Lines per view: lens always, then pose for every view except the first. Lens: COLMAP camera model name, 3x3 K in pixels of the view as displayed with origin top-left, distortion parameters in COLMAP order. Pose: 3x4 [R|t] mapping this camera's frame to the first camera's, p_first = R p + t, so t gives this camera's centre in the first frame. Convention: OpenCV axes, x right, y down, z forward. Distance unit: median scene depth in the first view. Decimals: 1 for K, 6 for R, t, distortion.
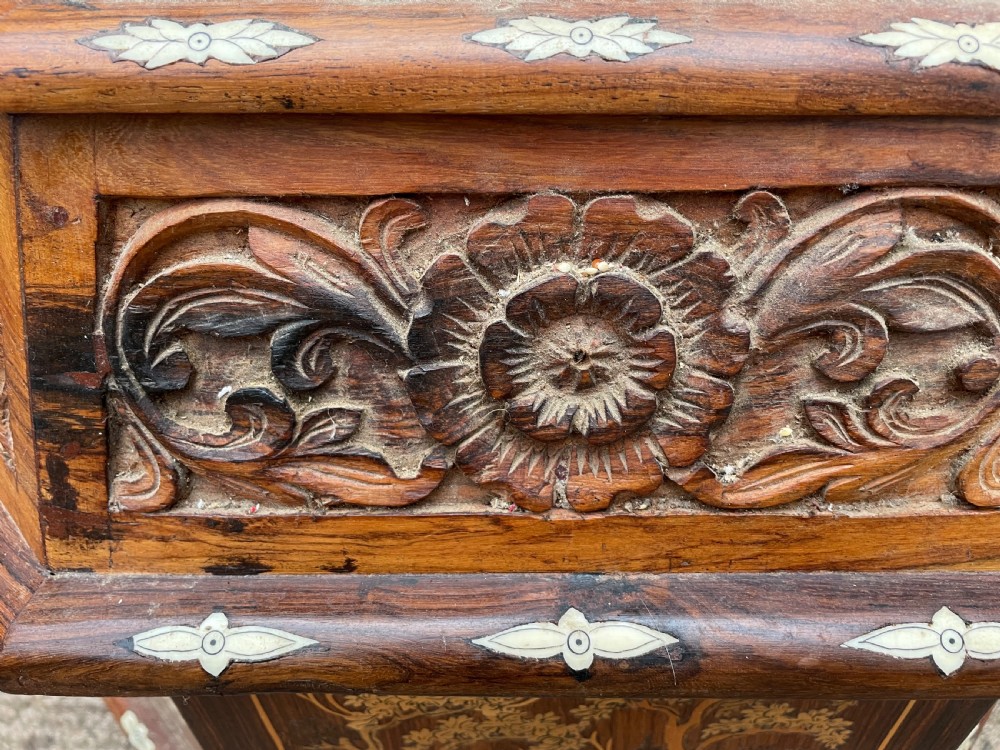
lens RADIAL K [[770.4, 0, 511.3], [0, 770.4, 364.7], [0, 0, 1]] dist [0.084832, -0.120738]
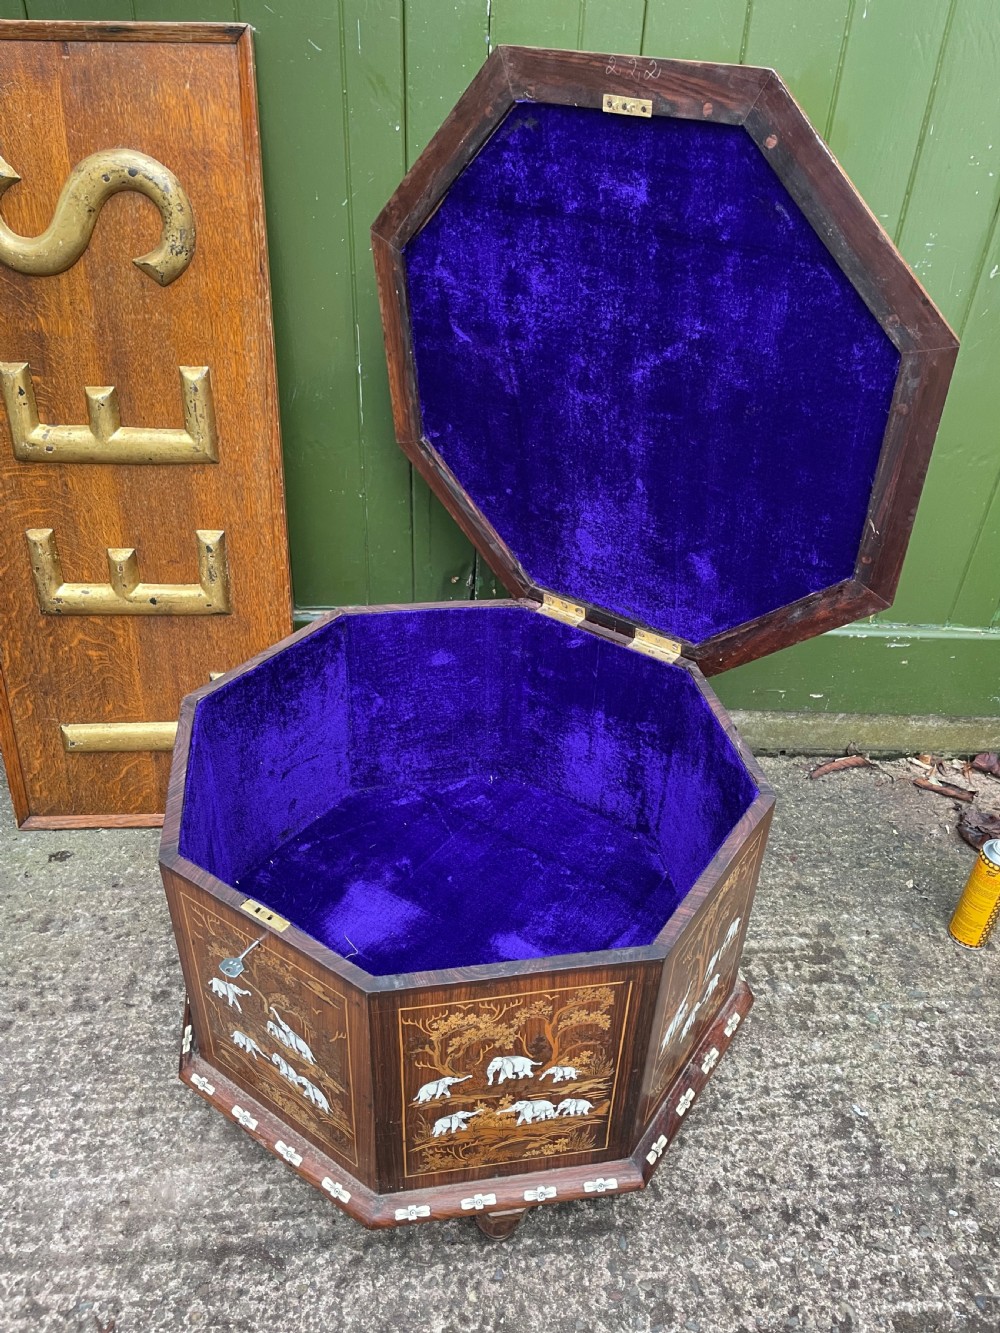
lens RADIAL K [[1026.9, 0, 495.1], [0, 1026.9, 658.0], [0, 0, 1]] dist [0.084832, -0.120738]
pose [[0.993887, -0.021424, 0.108308, -0.392980], [0.032770, 0.994027, -0.104095, -0.553704], [-0.105431, 0.107008, 0.988652, -3.950008]]
